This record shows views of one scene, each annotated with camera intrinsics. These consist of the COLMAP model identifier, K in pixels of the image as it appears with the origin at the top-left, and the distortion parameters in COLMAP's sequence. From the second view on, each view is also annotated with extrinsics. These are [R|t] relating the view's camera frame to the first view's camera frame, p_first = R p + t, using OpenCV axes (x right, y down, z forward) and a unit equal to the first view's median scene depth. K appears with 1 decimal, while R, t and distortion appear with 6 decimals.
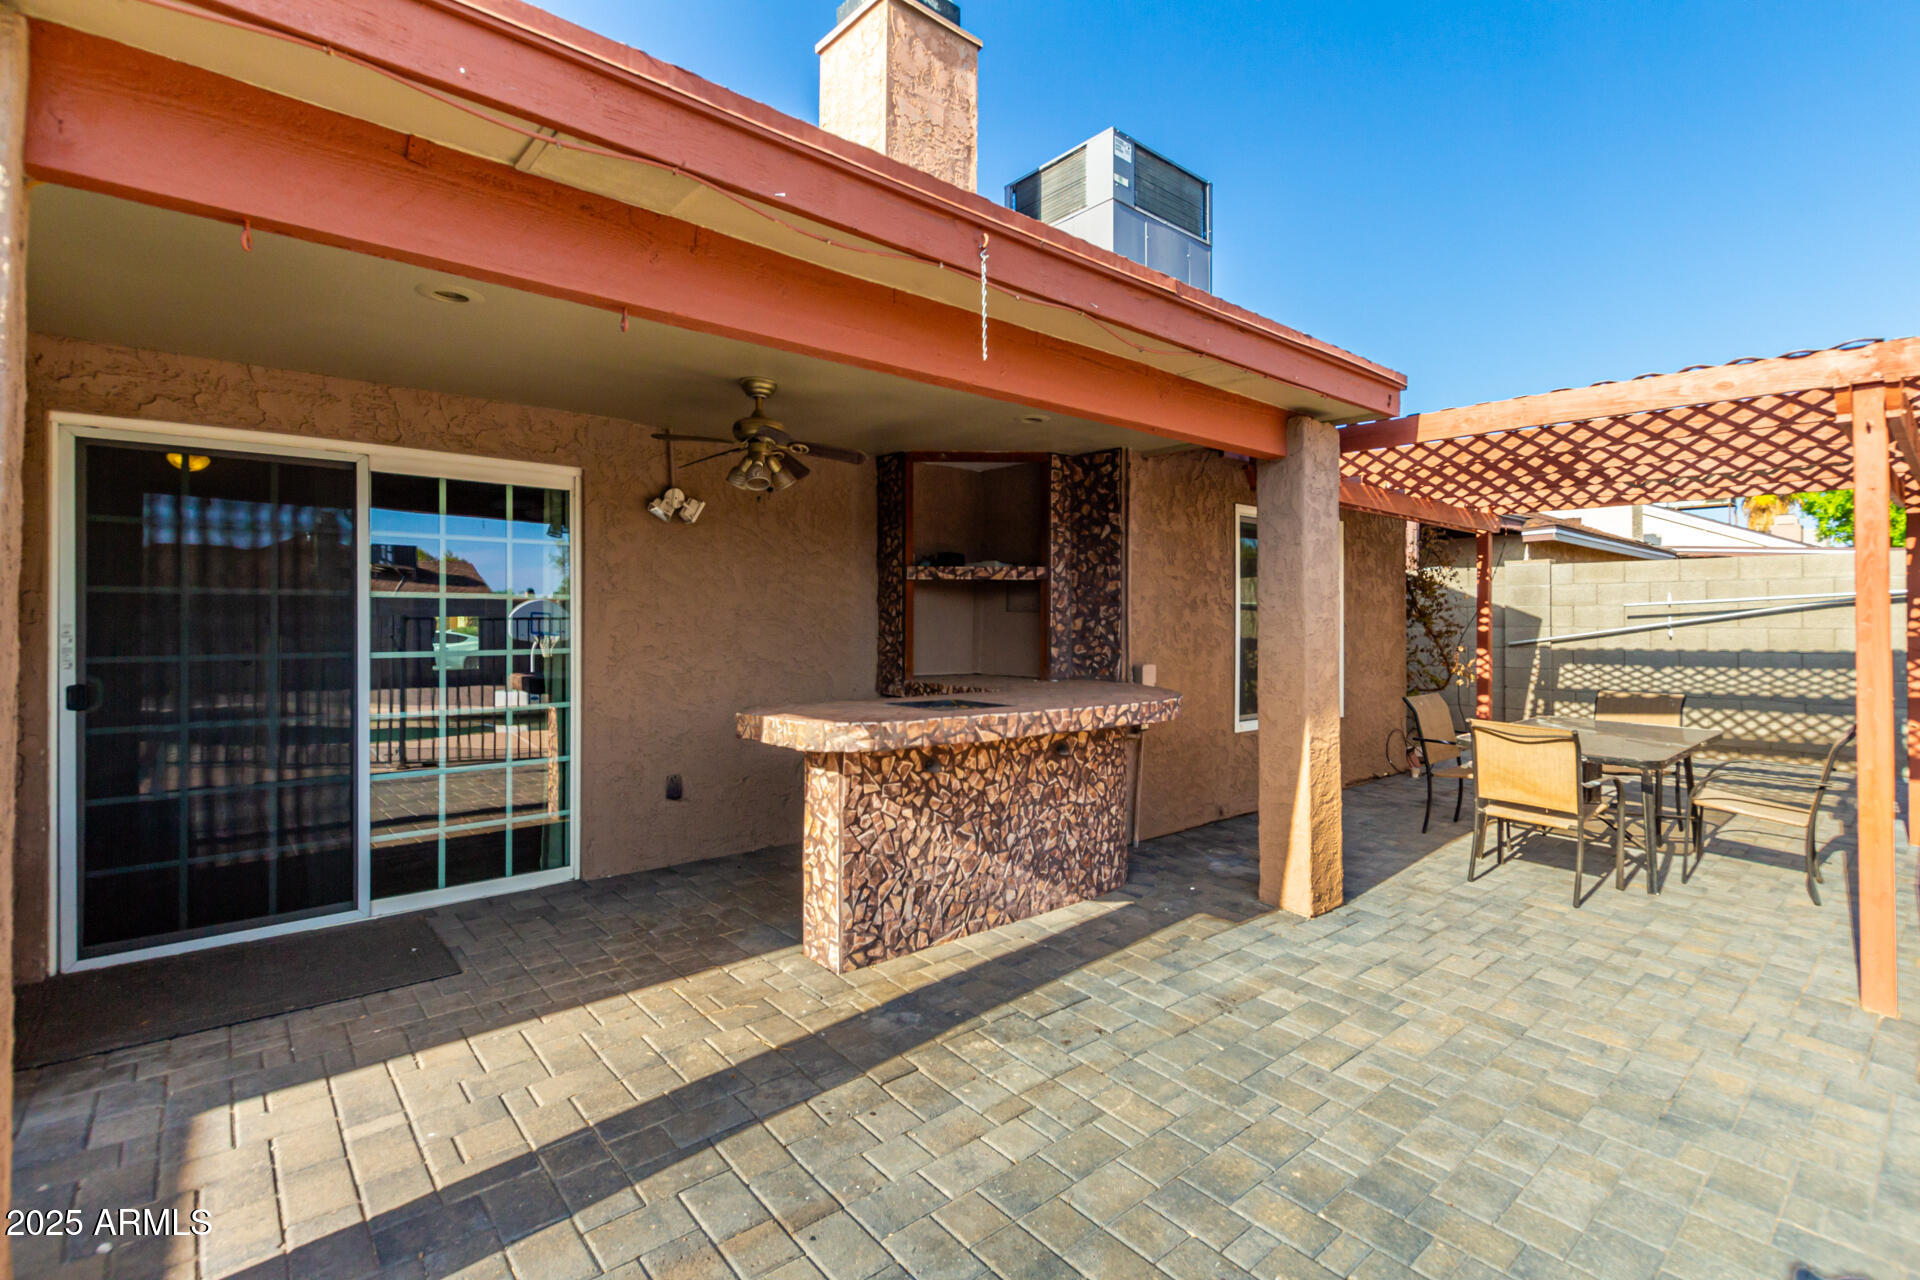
lens RADIAL K [[880.4, 0, 960.3], [0, 880.4, 631.4], [0, 0, 1]] dist [-0.046185, -0.000176]
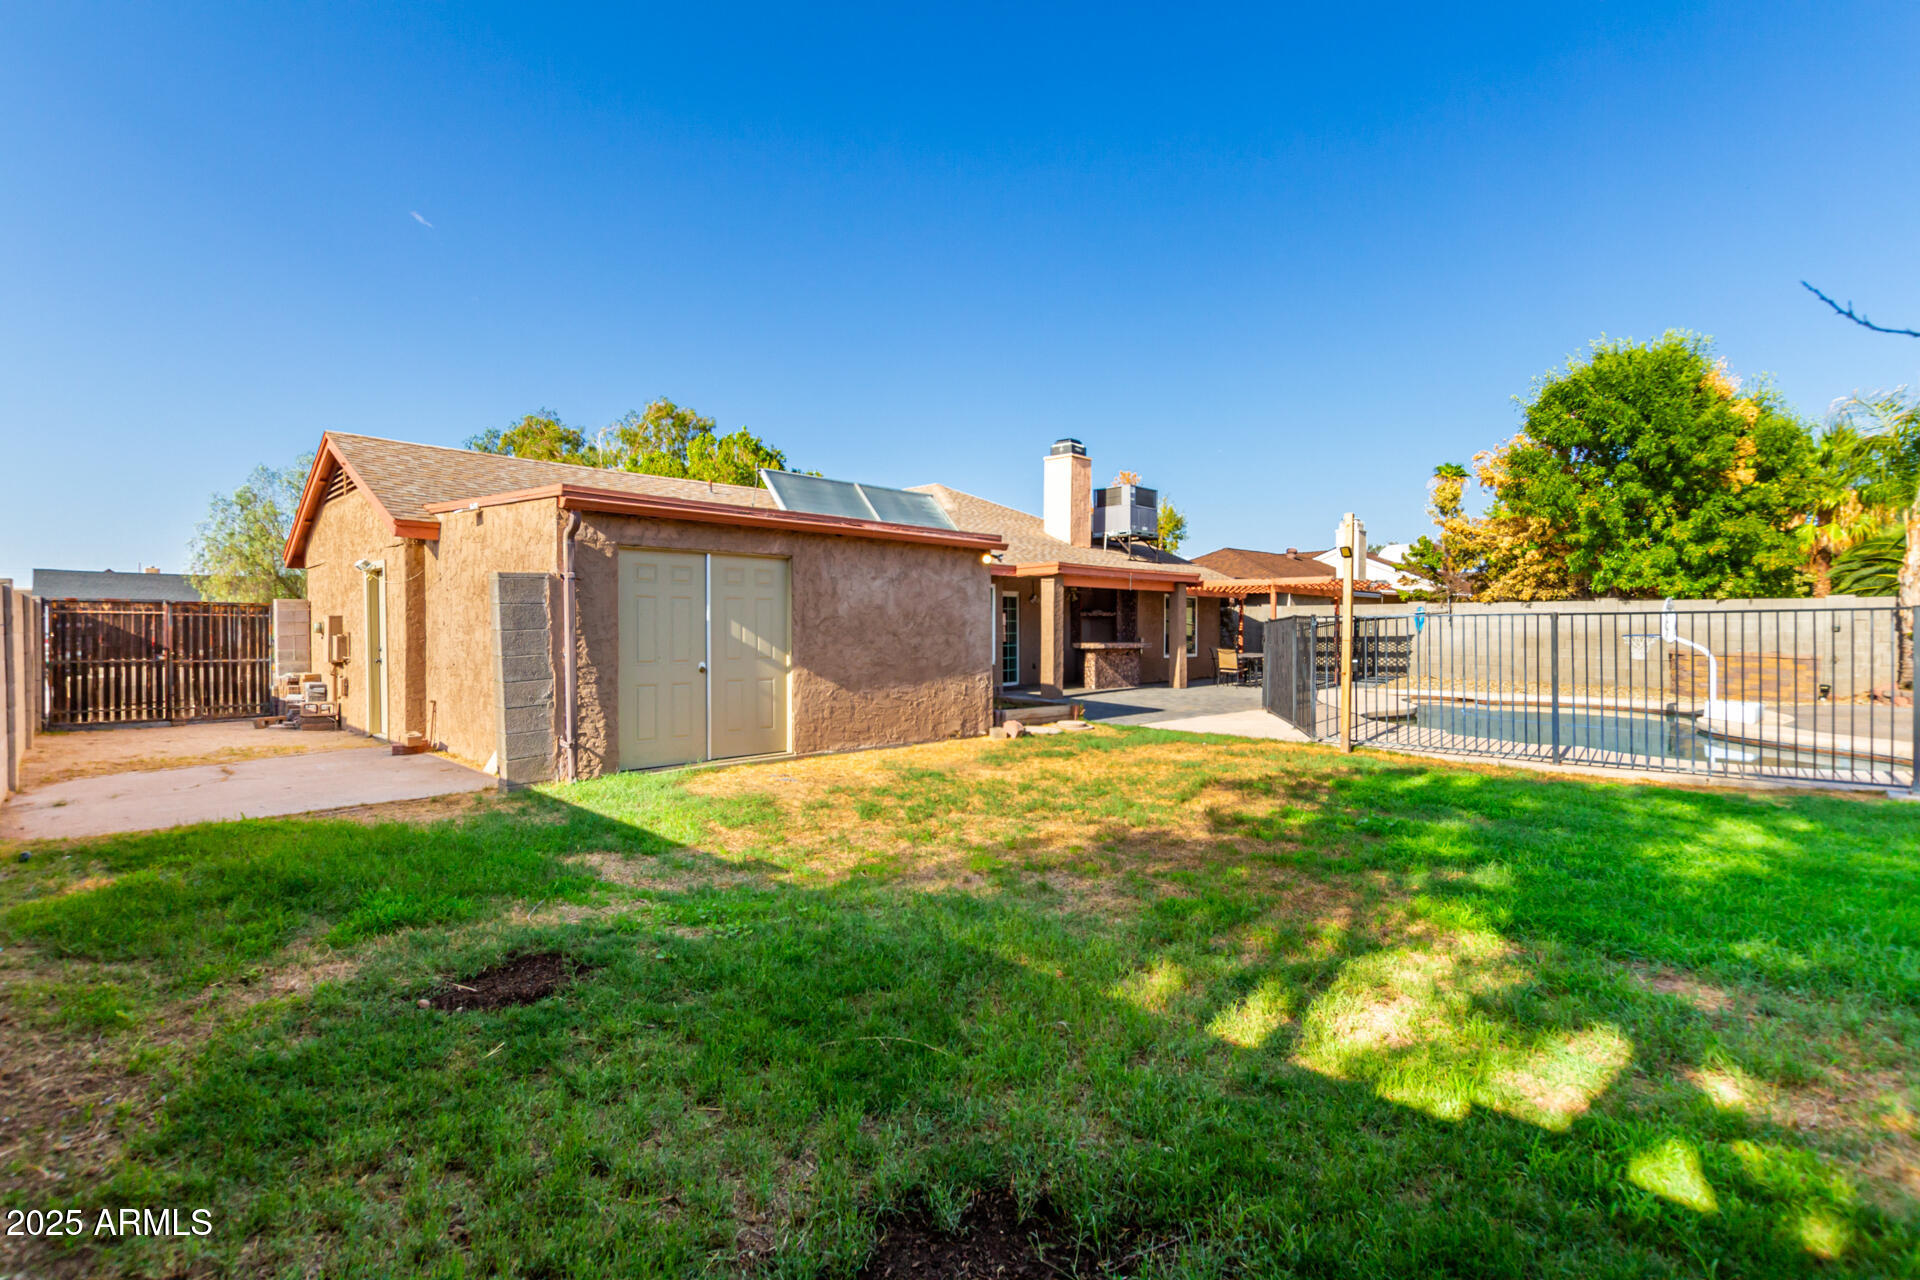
lens RADIAL K [[880.4, 0, 960.3], [0, 880.4, 631.4], [0, 0, 1]] dist [-0.046185, -0.000176]
pose [[0.996736, 0.005702, 0.080528, -0.903749], [-0.004626, 0.999898, -0.013548, 0.063330], [-0.080597, 0.013131, 0.996660, -2.824809]]
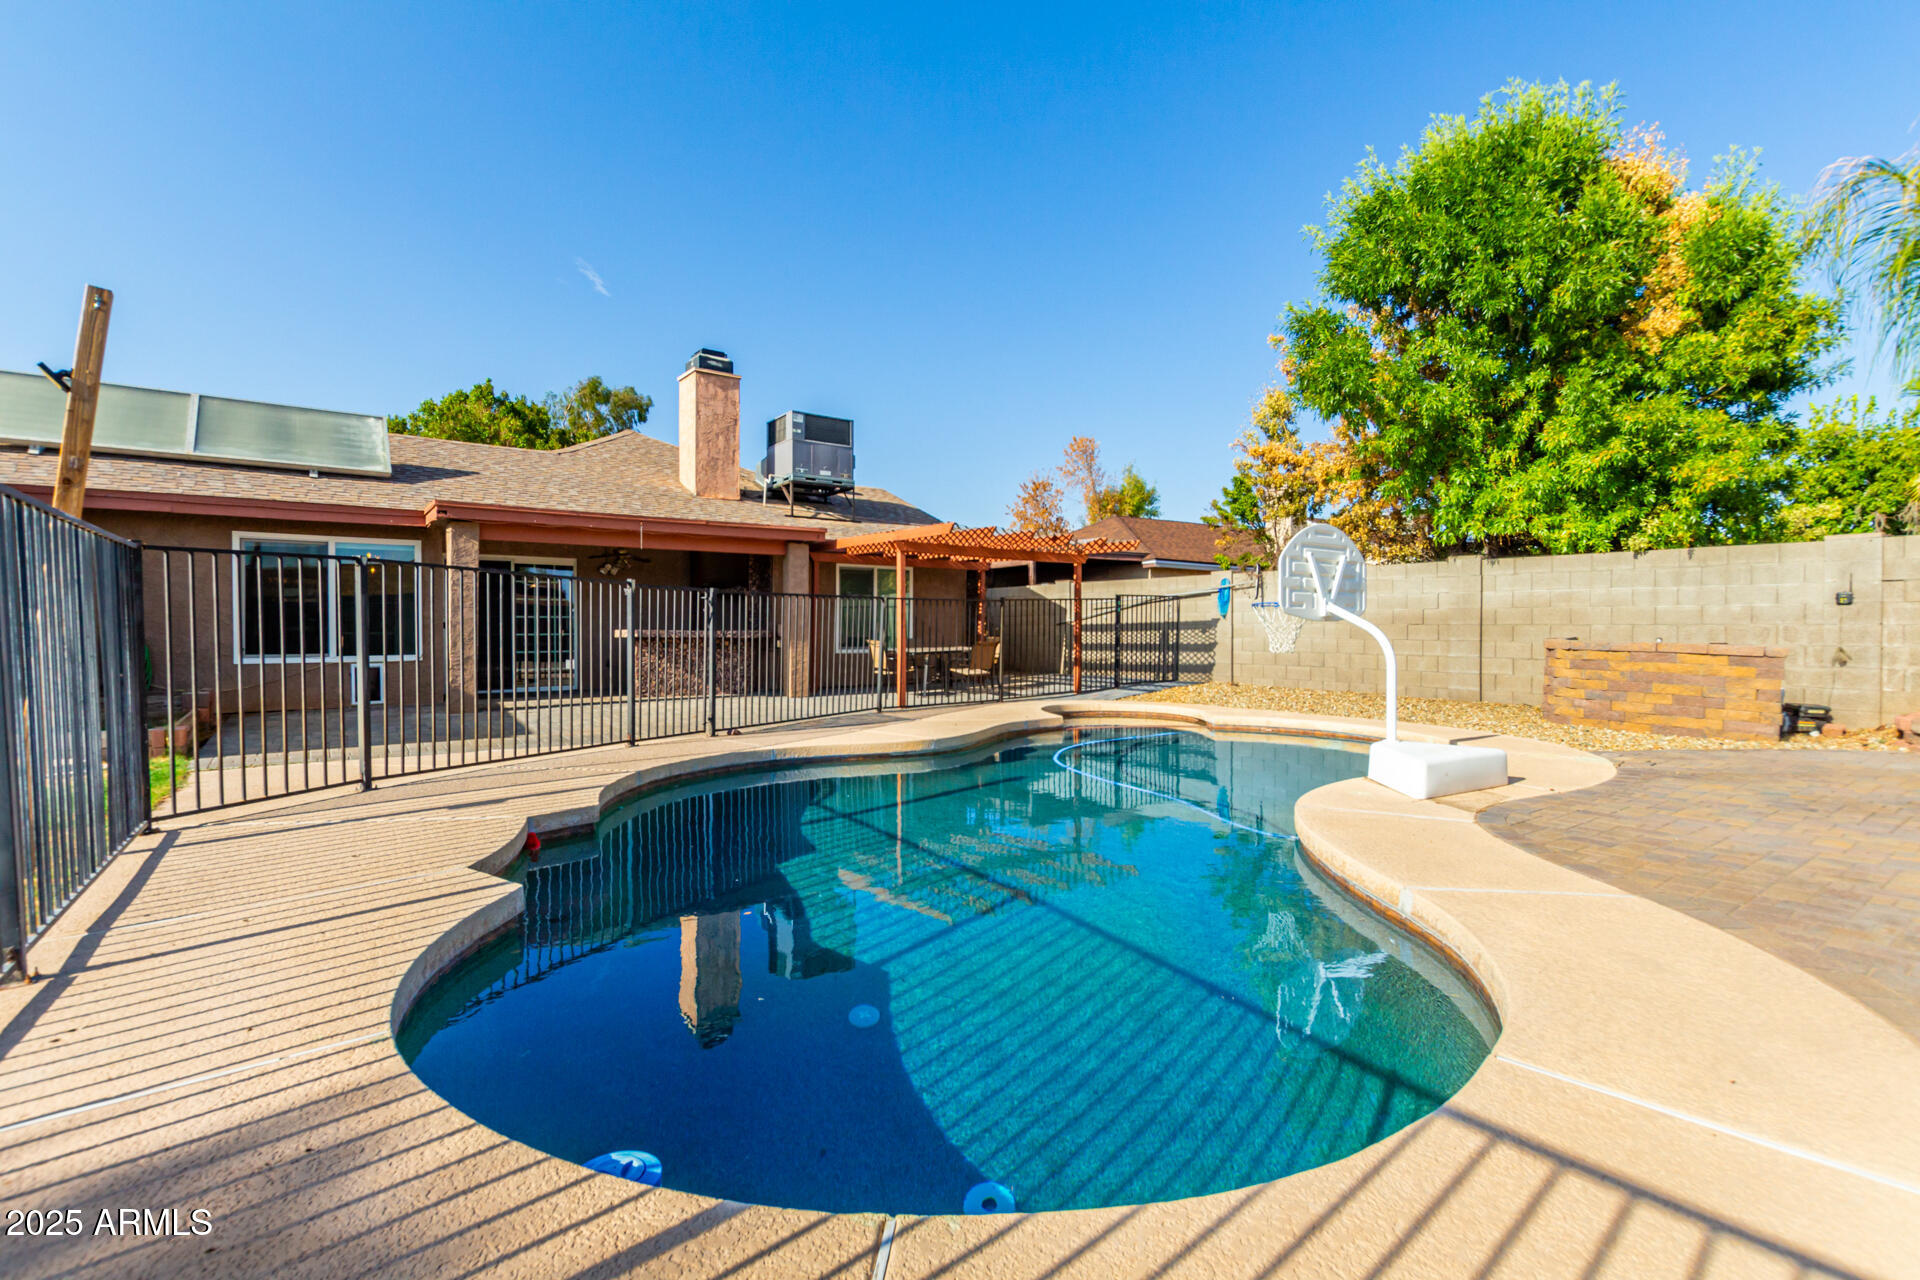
lens RADIAL K [[880.4, 0, 960.3], [0, 880.4, 631.4], [0, 0, 1]] dist [-0.046185, -0.000176]
pose [[0.999058, 0.004104, -0.043195, 0.894232], [-0.004459, 0.999957, -0.008123, 0.082291], [0.043160, 0.008308, 0.999034, -1.730512]]
